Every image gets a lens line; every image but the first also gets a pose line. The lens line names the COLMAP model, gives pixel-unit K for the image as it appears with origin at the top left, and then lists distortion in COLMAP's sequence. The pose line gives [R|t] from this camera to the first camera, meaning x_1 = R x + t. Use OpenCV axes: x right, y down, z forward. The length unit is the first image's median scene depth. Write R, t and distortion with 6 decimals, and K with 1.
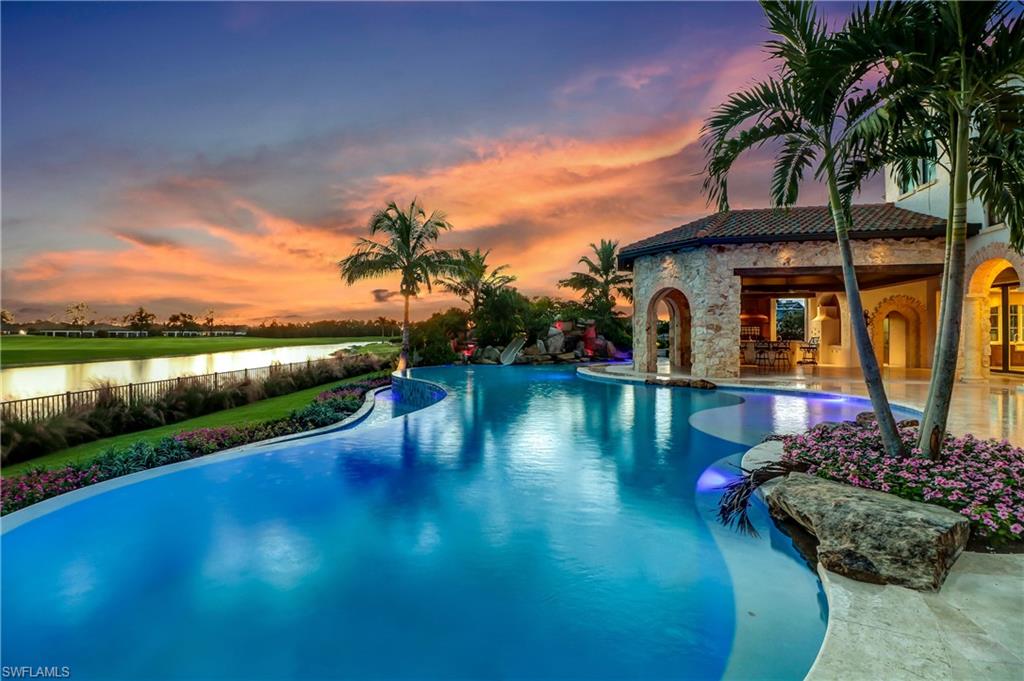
lens RADIAL K [[498.1, 0, 506.2], [0, 498.1, 342.2], [0, 0, 1]] dist [-0.006733, -0.004694]
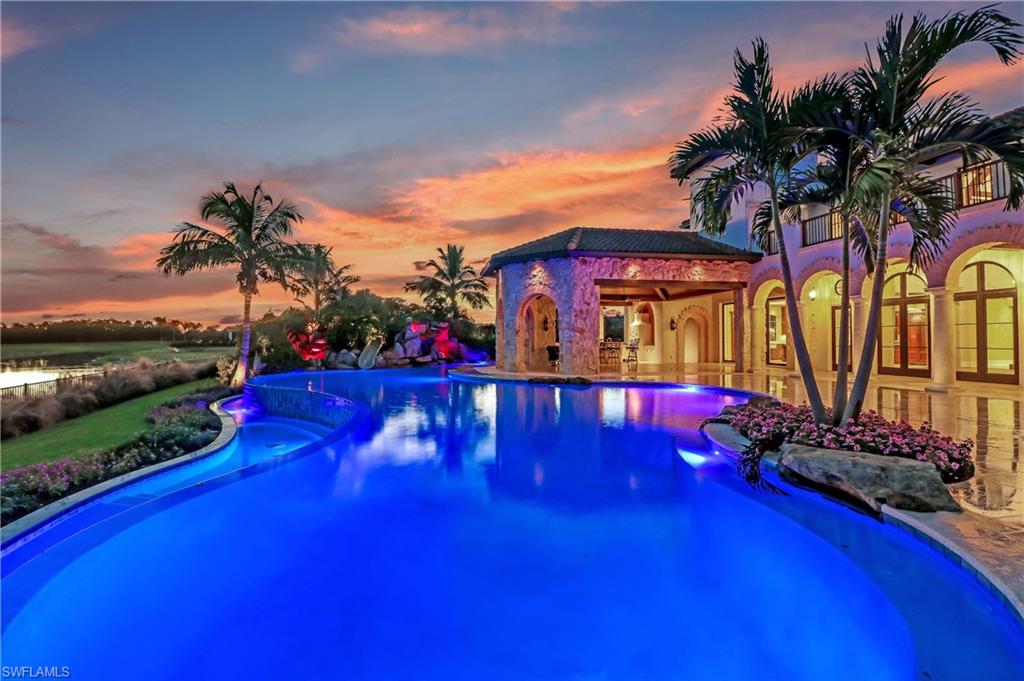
lens RADIAL K [[494.7, 0, 517.2], [0, 494.7, 334.6], [0, 0, 1]] dist [0.008524, -0.001571]
pose [[0.918182, -0.000142, 0.396159, -0.110255], [0.008968, 0.999751, -0.020425, 0.001006], [-0.396057, 0.022307, 0.917955, 0.020345]]
